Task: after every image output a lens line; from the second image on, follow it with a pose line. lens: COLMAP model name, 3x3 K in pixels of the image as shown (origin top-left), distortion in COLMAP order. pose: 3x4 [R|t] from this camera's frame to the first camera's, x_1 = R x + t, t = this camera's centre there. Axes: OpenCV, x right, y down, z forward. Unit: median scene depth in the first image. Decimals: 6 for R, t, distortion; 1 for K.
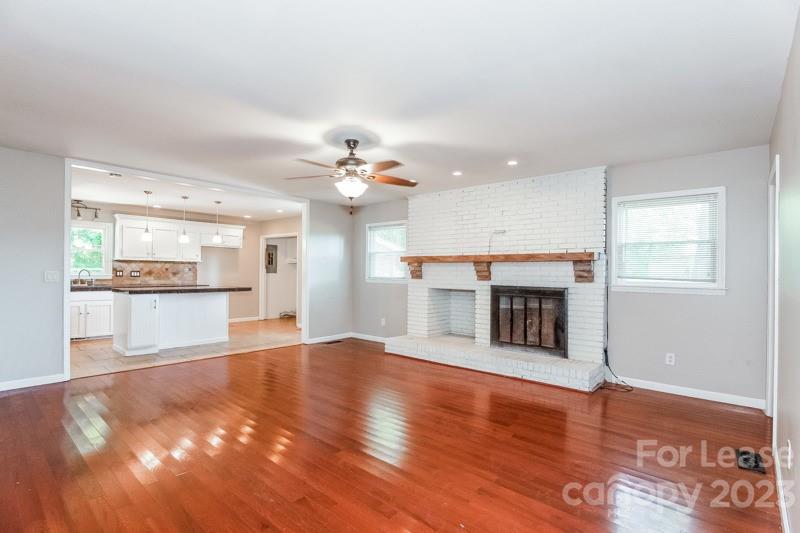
lens RADIAL K [[388.7, 0, 396.4], [0, 388.7, 268.9], [0, 0, 1]] dist [-0.015476, -0.000130]
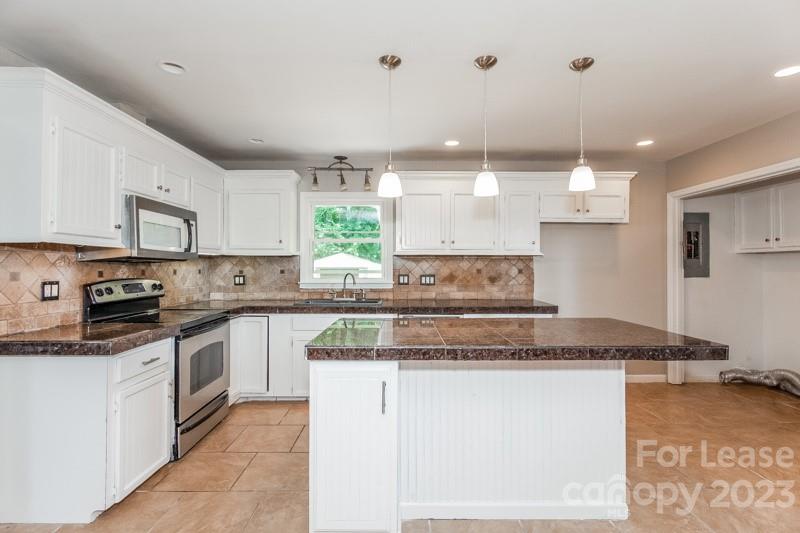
lens RADIAL K [[388.7, 0, 396.4], [0, 388.7, 268.9], [0, 0, 1]] dist [-0.015476, -0.000130]
pose [[0.668898, -0.006879, -0.743322, -0.274482], [0.012712, 0.999917, 0.002186, -0.004666], [0.743246, -0.010911, 0.668930, 0.560905]]
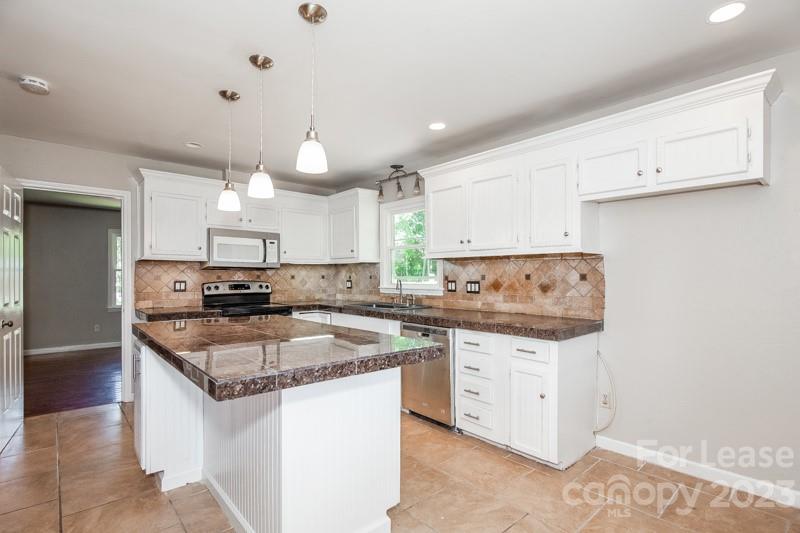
lens RADIAL K [[392.9, 0, 398.0], [0, 392.9, 277.3], [0, 0, 1]] dist [-0.017793, -0.000307]
pose [[-0.121374, -0.007753, -0.992577, -0.175470], [0.007730, 0.999932, -0.008756, 0.004036], [0.992577, -0.008736, -0.121306, 0.917369]]
